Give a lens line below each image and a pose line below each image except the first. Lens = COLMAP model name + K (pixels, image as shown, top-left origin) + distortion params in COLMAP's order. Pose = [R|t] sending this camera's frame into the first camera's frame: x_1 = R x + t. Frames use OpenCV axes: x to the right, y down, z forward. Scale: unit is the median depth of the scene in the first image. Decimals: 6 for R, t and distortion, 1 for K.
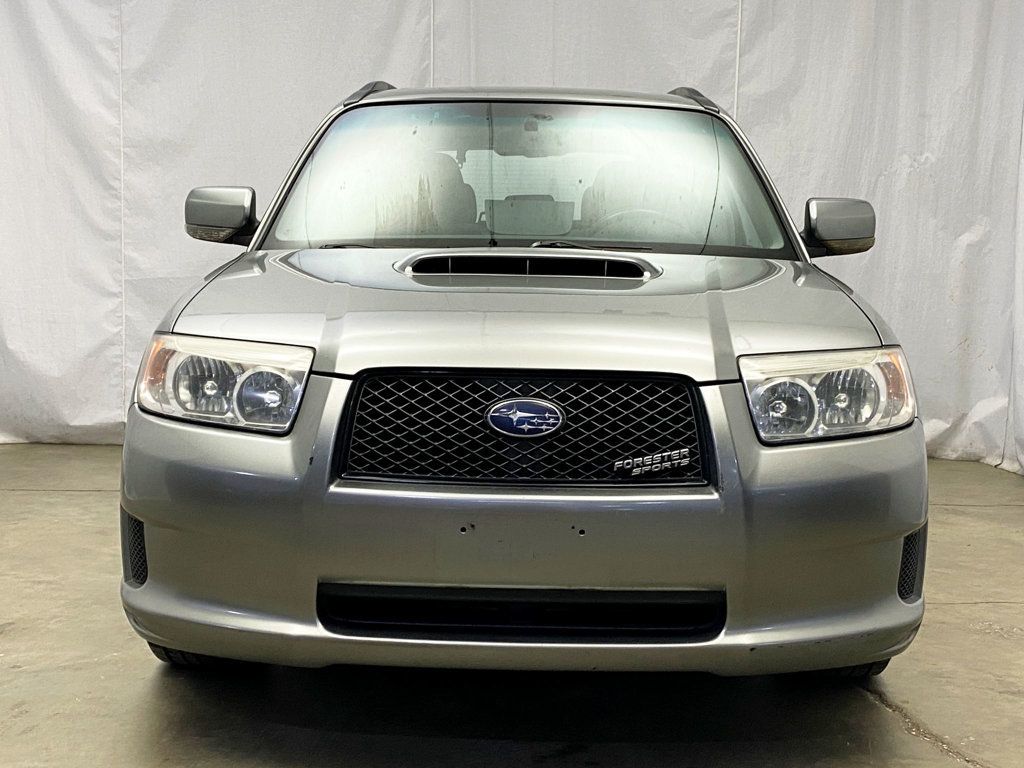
lens RADIAL K [[1404.7, 0, 518.3], [0, 1404.7, 387.7], [0, 0, 1]] dist [0.087207, 0.000000]
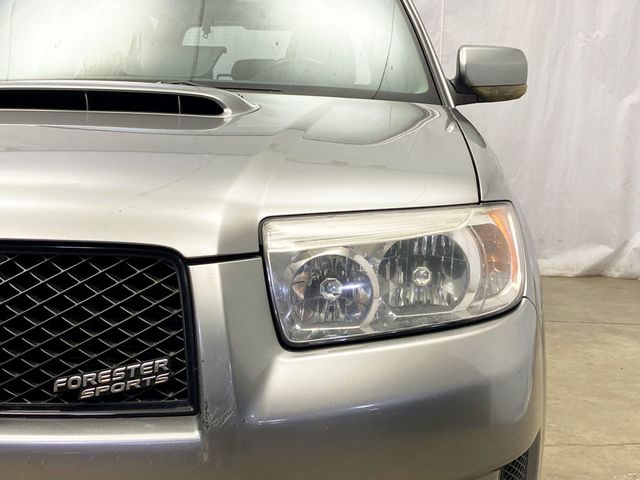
lens RADIAL K [[878.0, 0, 339.7], [0, 878.0, 227.9], [0, 0, 1]] dist [0.087207, 0.000000]
pose [[0.999796, 0.004821, -0.019618, 0.132448], [-0.004360, 0.999715, 0.023458, -0.018370], [0.019726, -0.023367, 0.999532, 0.364720]]
